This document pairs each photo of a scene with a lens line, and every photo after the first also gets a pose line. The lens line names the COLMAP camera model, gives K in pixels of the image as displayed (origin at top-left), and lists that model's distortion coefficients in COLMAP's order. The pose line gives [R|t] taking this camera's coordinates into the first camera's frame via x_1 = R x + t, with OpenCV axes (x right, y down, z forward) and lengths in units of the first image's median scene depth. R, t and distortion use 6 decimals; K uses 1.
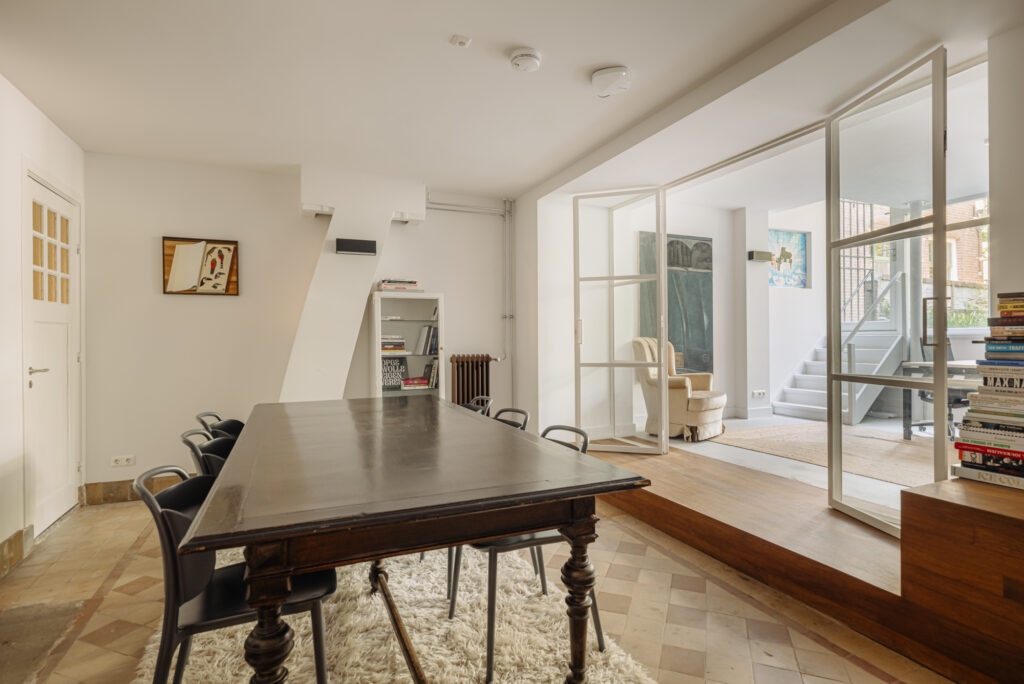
lens RADIAL K [[517.0, 0, 510.6], [0, 517.0, 337.7], [0, 0, 1]] dist [0.003475, 0.000250]
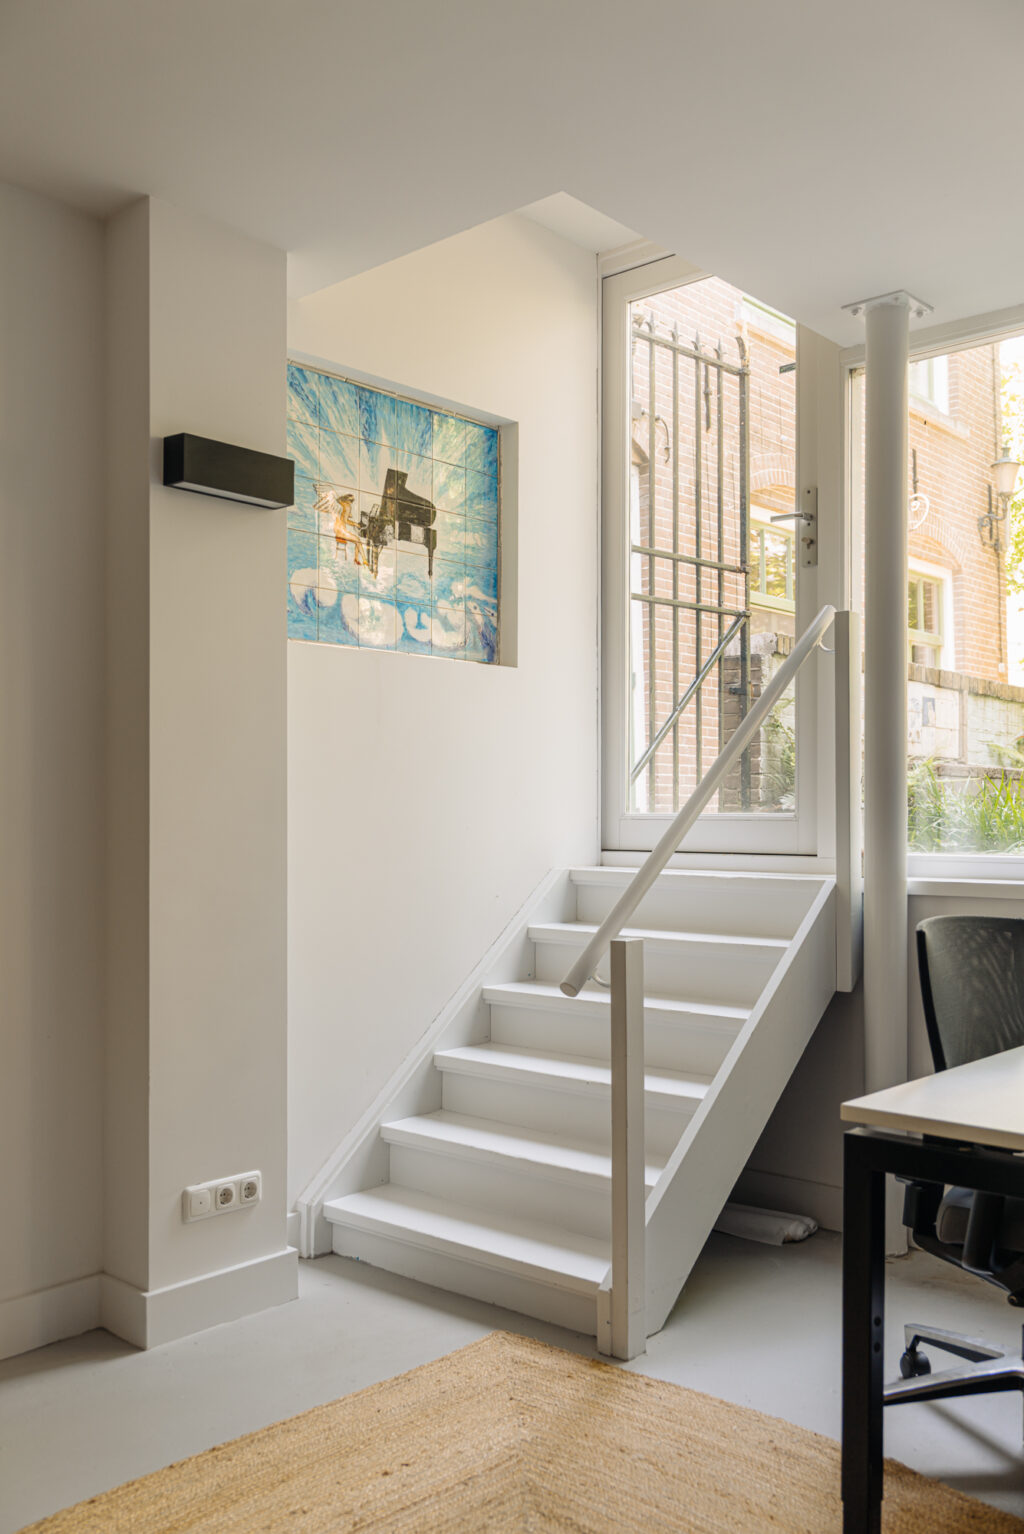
lens RADIAL K [[1371.0, 0, 529.7], [0, 1371.0, 810.4], [0, 0, 1]] dist [0.001546, -0.012441]
pose [[0.907603, 0.007698, 0.419760, 0.335526], [-0.006955, 0.999970, -0.003301, -0.029467], [-0.419772, 0.000077, 0.907629, 0.449390]]
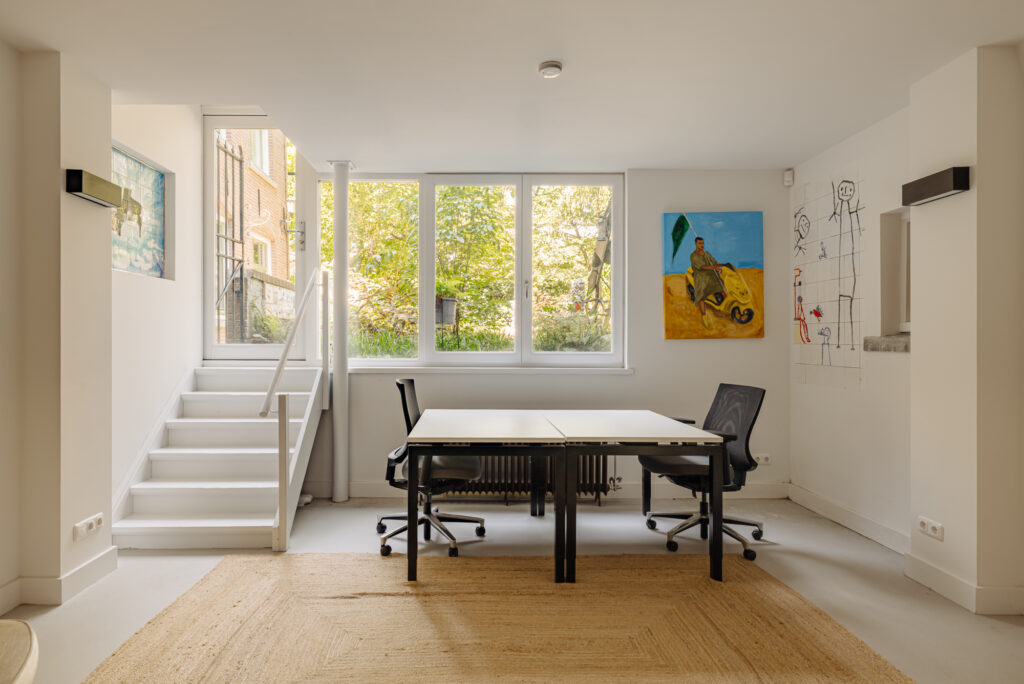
lens RADIAL K [[574.0, 0, 507.6], [0, 574.0, 338.9], [0, 0, 1]] dist [-0.004667, 0.000269]
pose [[0.355019, 0.007058, 0.934833, 0.158761], [-0.007357, 0.999962, -0.004756, -0.035856], [-0.934830, -0.005189, 0.355057, 0.483286]]
